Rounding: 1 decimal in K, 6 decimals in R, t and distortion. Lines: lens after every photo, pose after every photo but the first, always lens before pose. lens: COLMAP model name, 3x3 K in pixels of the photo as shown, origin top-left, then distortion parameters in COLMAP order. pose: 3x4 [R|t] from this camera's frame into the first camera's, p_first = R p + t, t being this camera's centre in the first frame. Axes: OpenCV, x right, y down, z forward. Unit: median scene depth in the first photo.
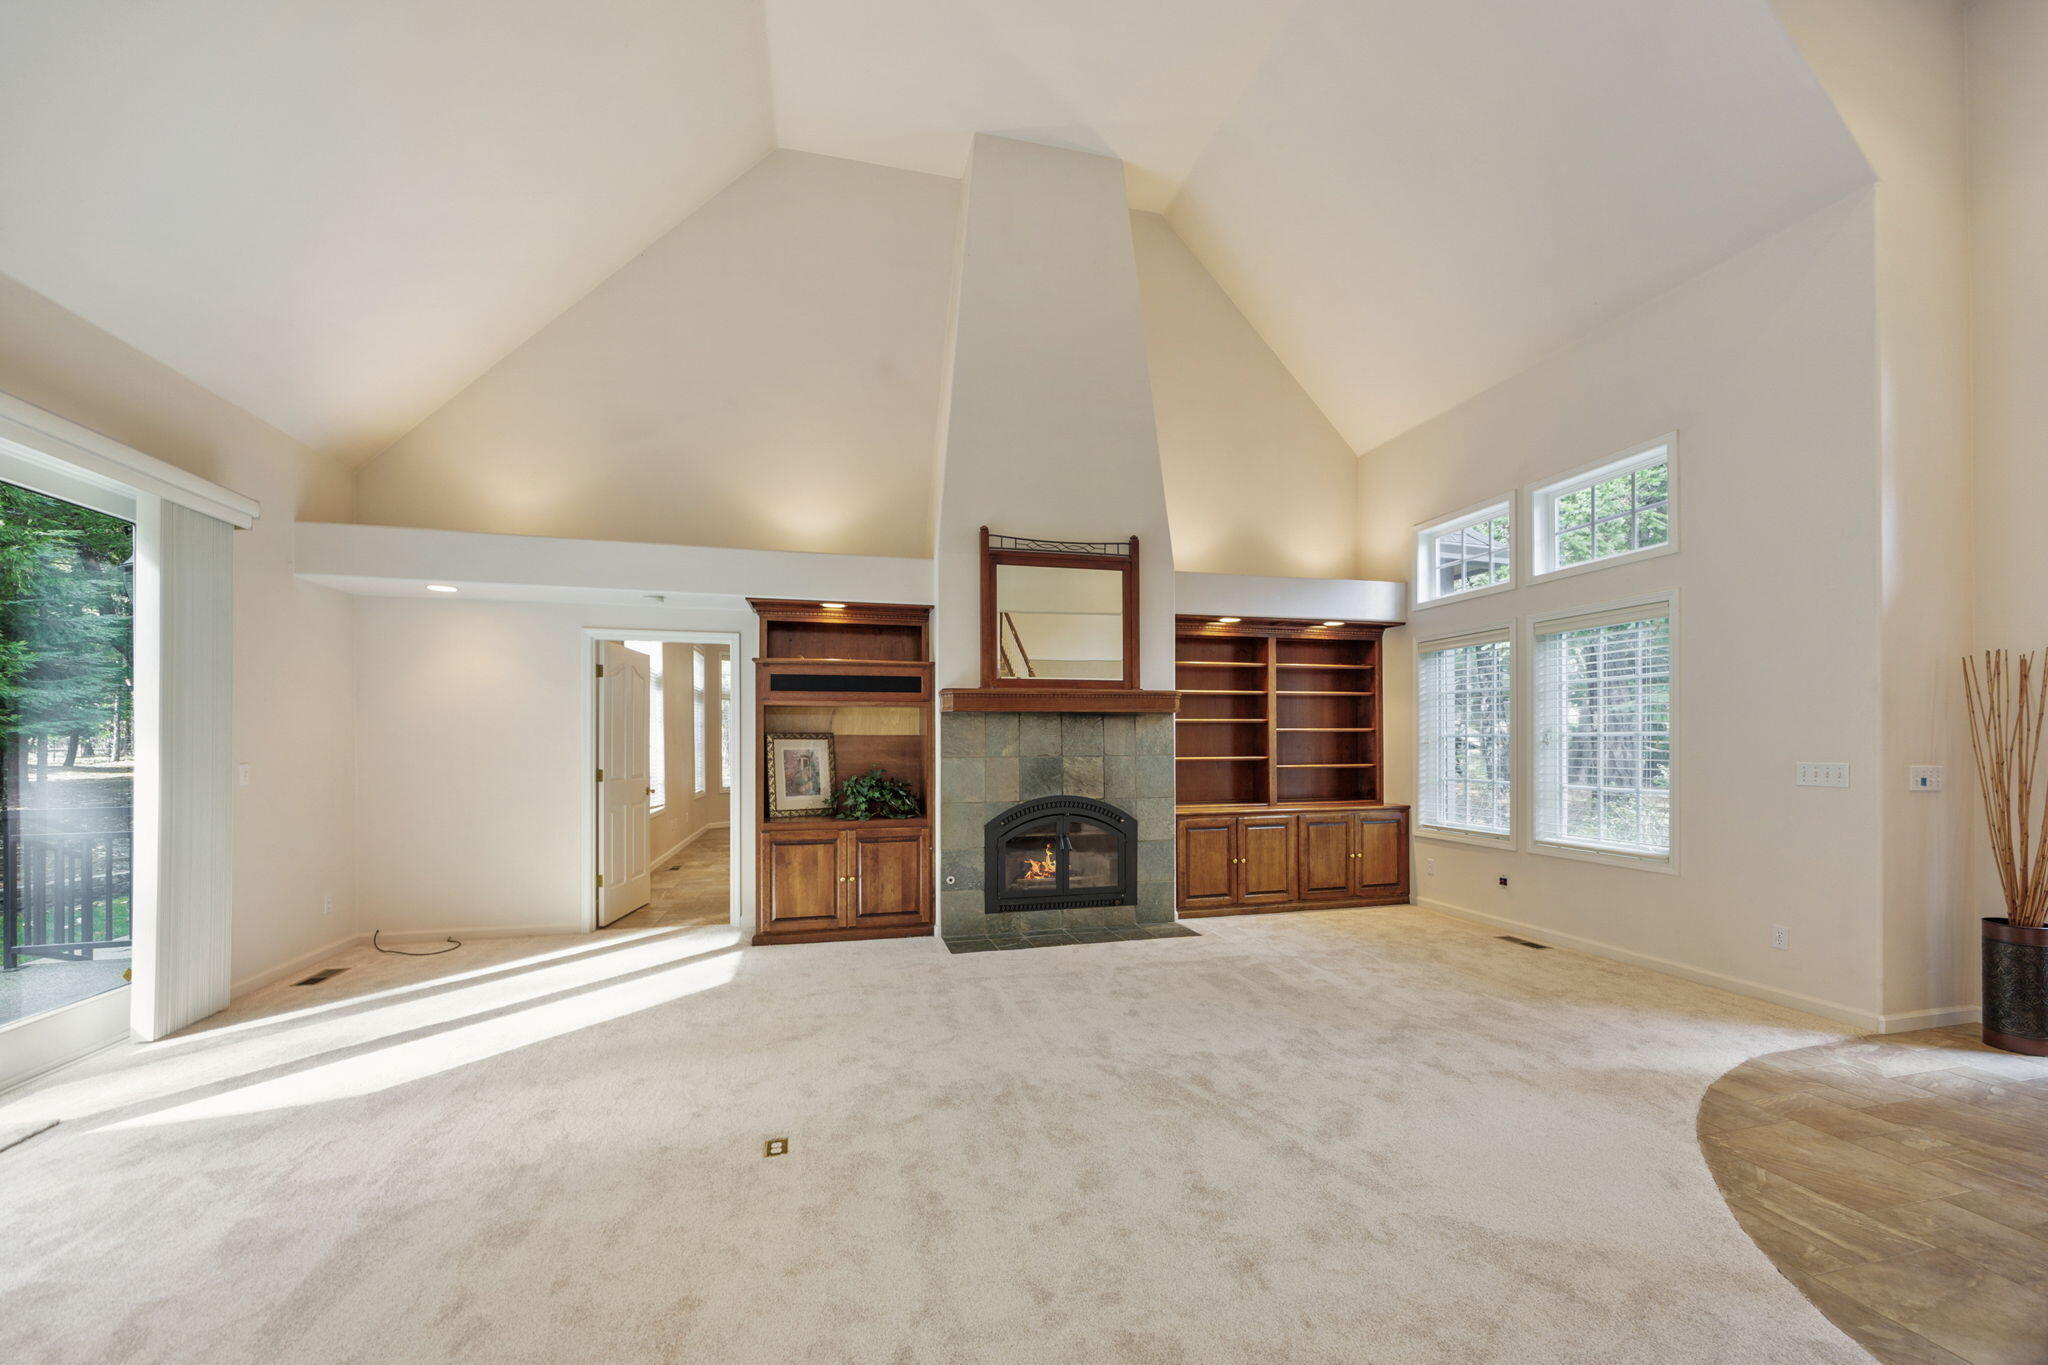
lens RADIAL K [[790.7, 0, 1021.4], [0, 790.7, 740.3], [0, 0, 1]] dist [-0.007639, 0.000278]
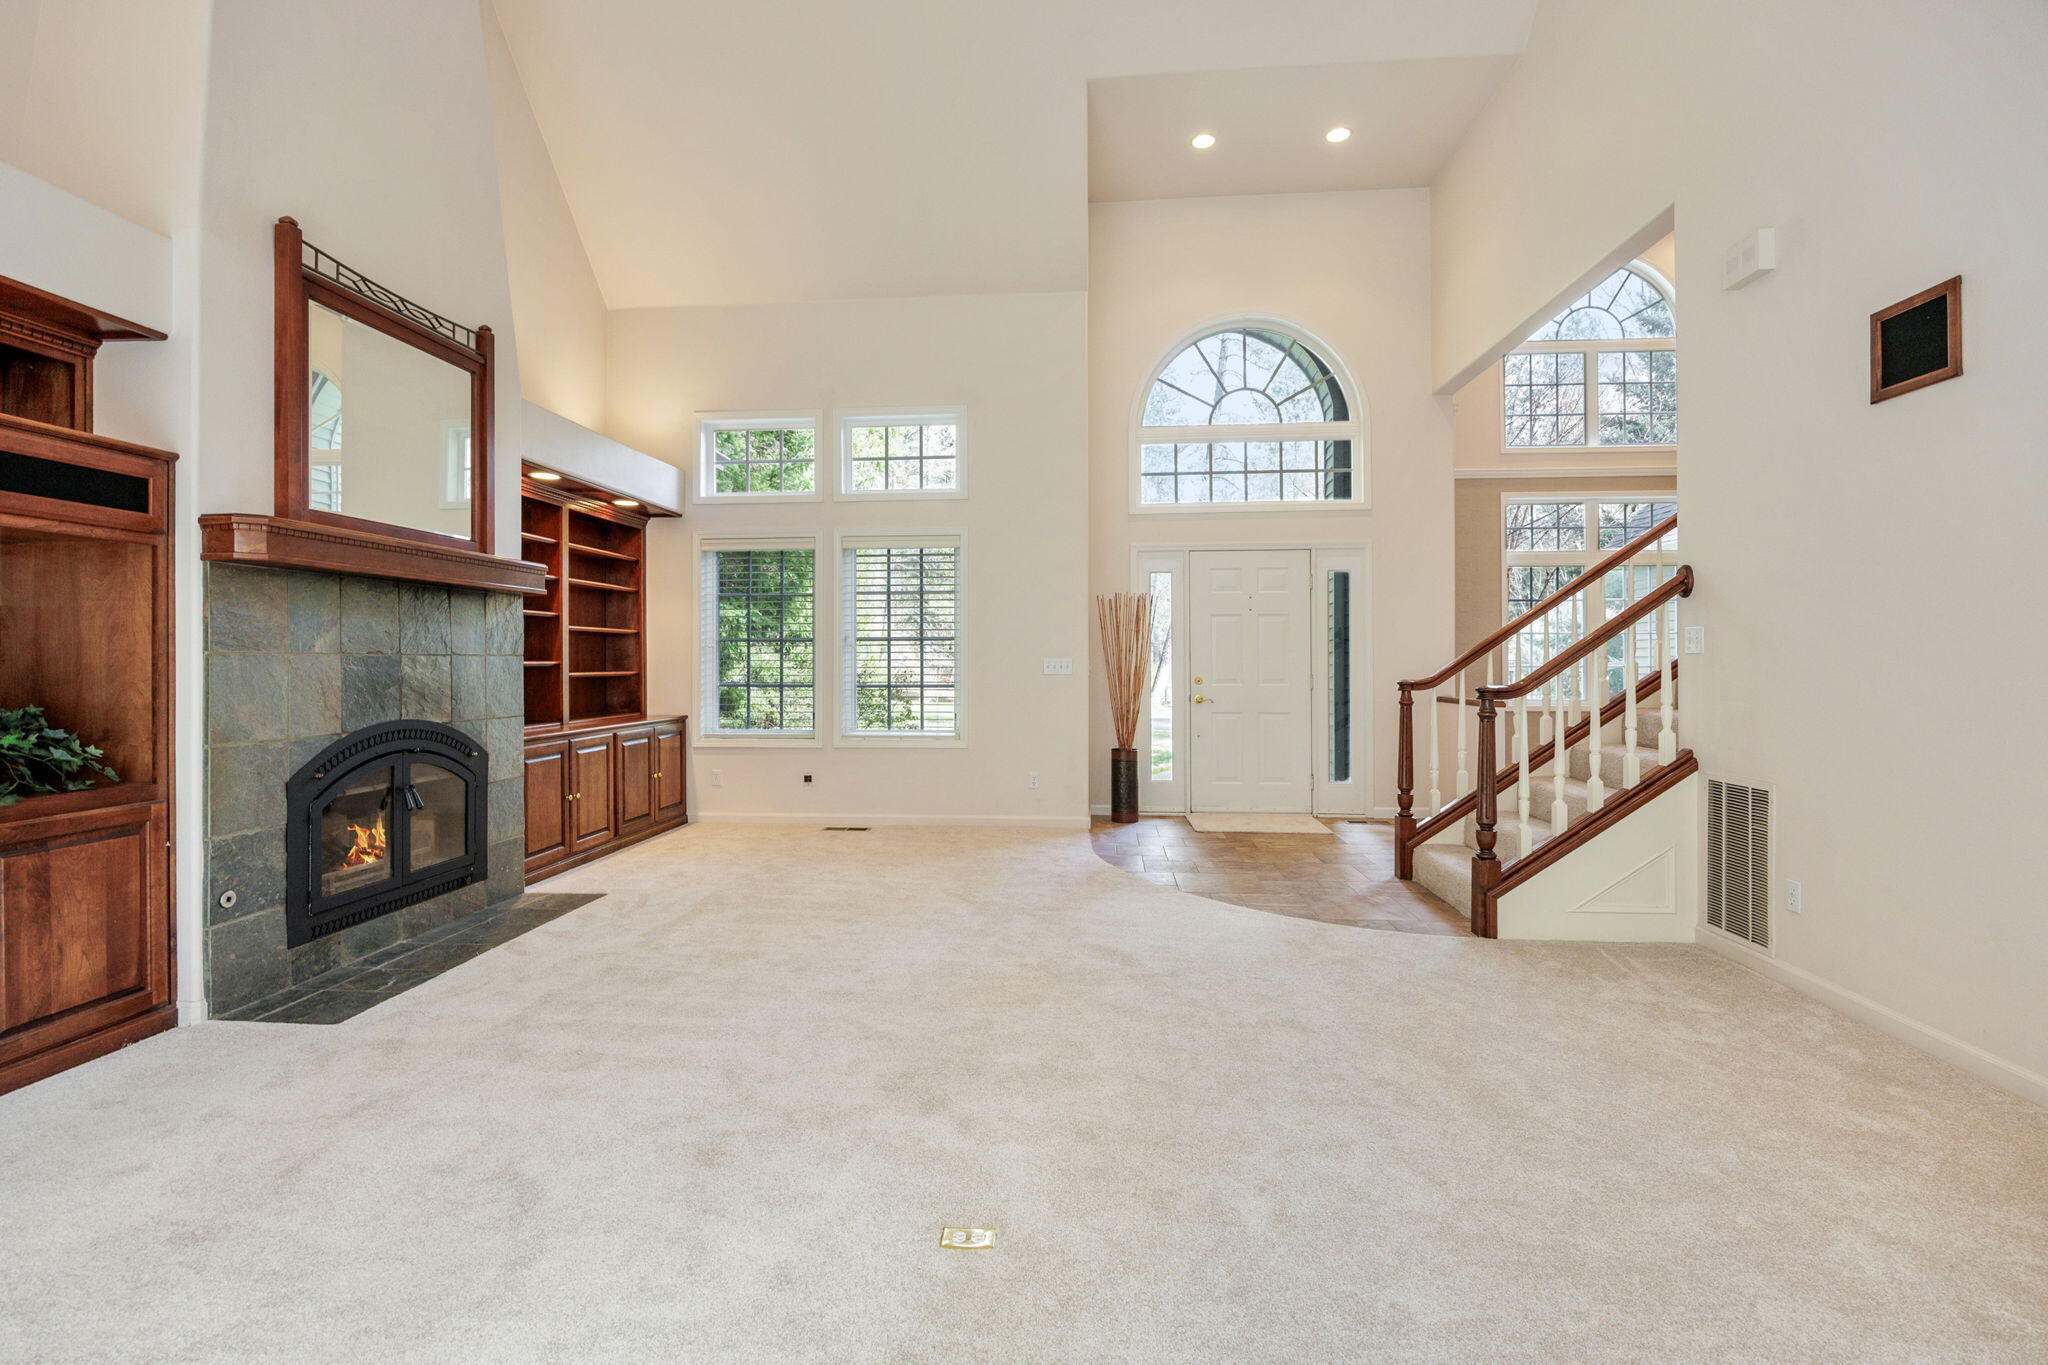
lens RADIAL K [[930.4, 0, 1009.1], [0, 930.4, 657.8], [0, 0, 1]] dist [-0.014180, -0.000104]
pose [[0.333724, 0.007484, 0.942641, -0.424331], [-0.001626, 0.999972, -0.007364, 0.025119], [-0.942670, 0.000925, 0.333726, 0.307123]]
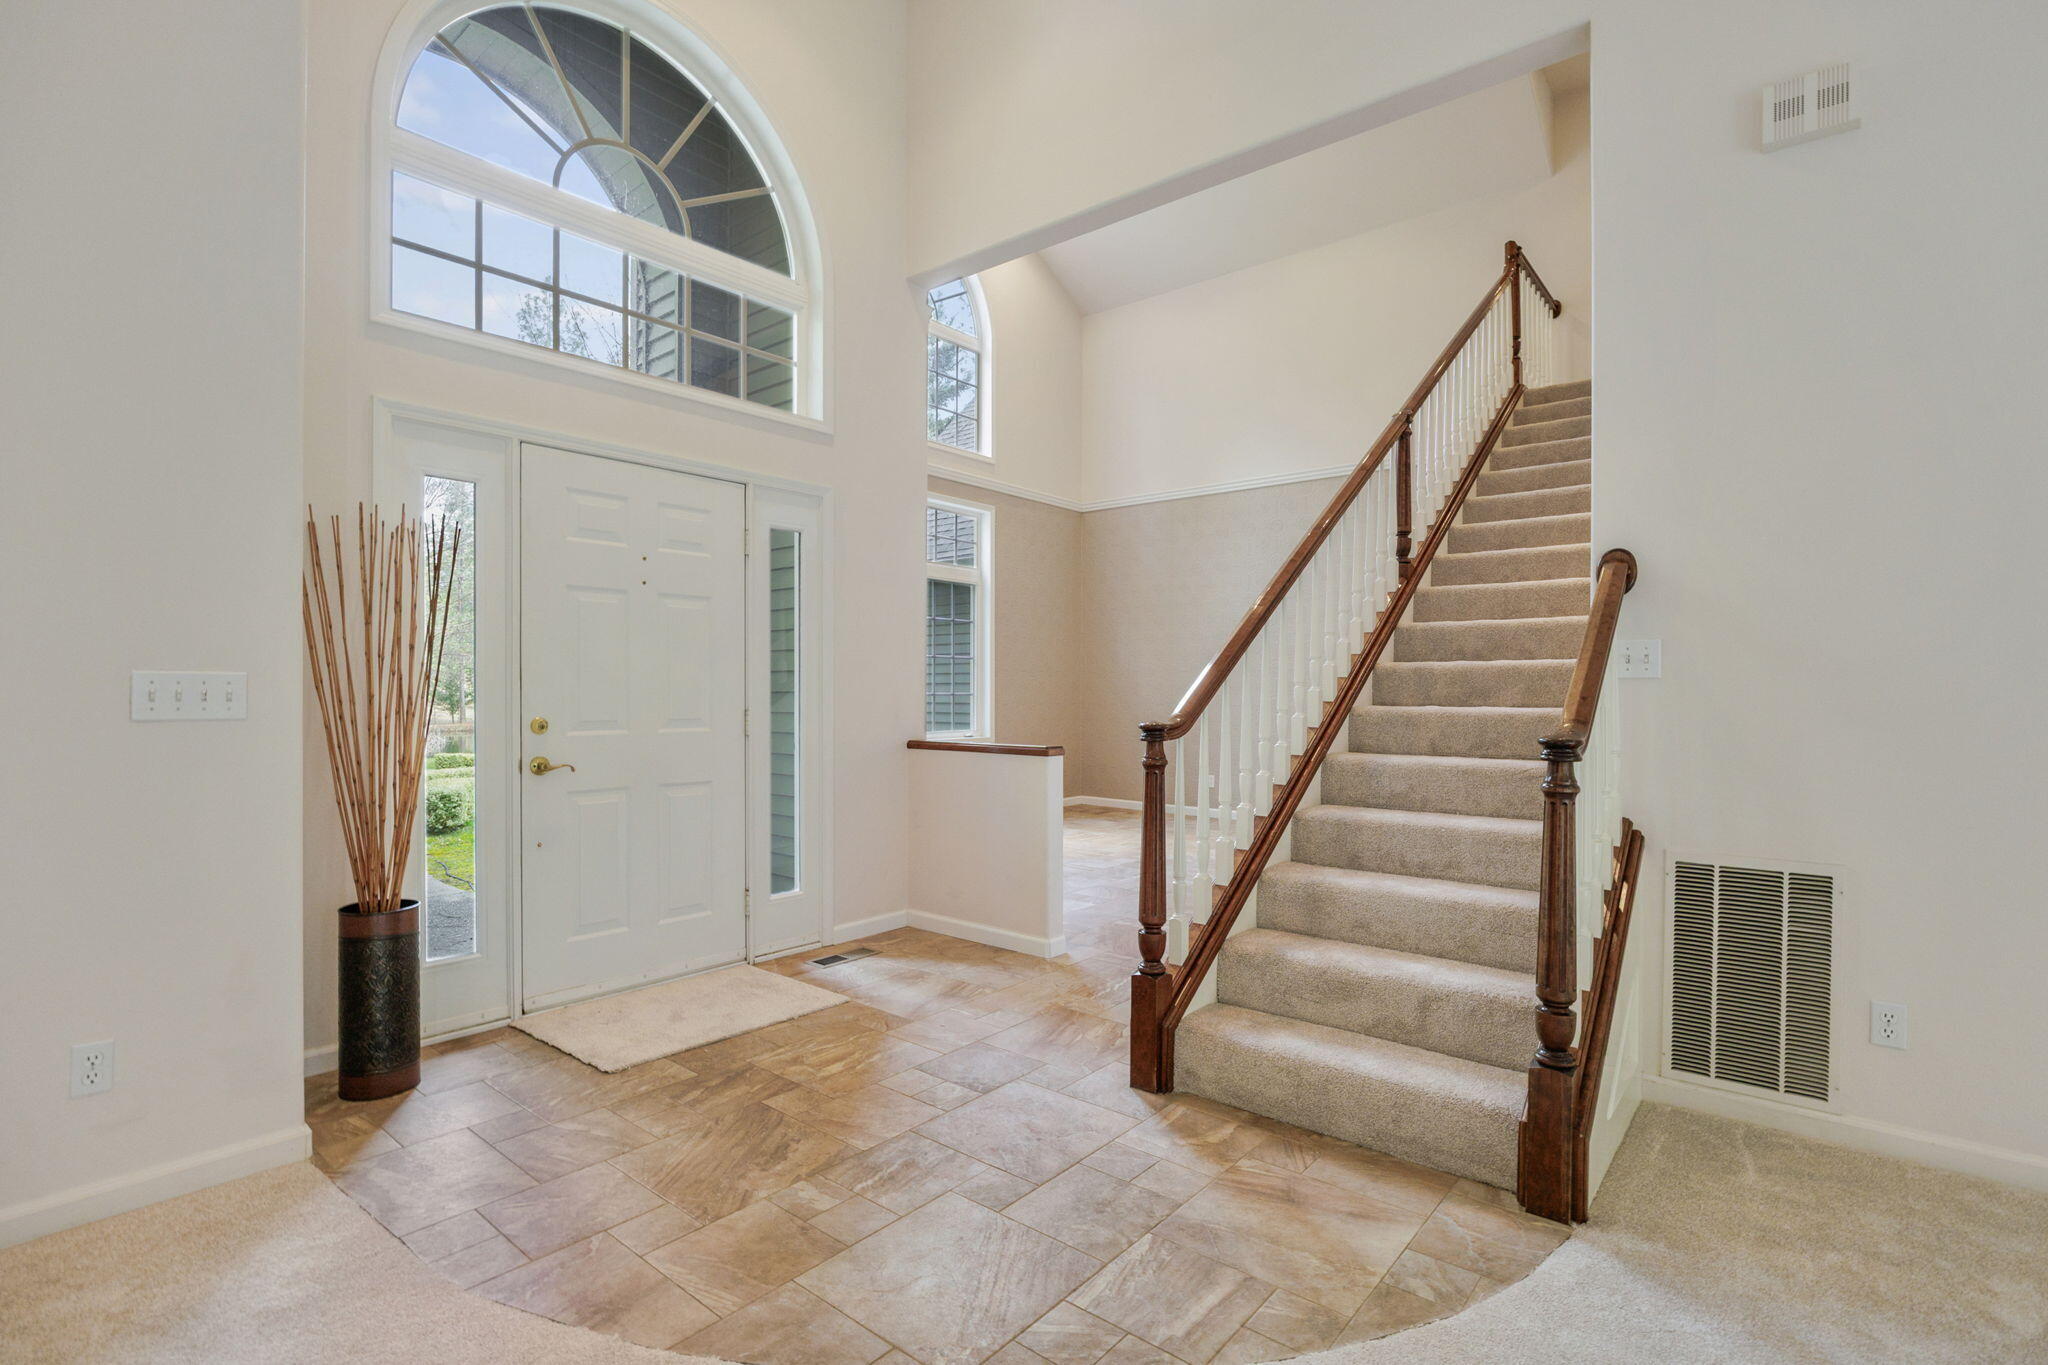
lens RADIAL K [[971.1, 0, 1023.4], [0, 971.1, 679.4], [0, 0, 1]] dist [-0.013008, 0.000153]
pose [[-0.596896, 0.004277, 0.802307, 0.141469], [-0.005563, 0.999940, -0.009469, 0.022581], [-0.802299, -0.010115, -0.596837, 0.584459]]
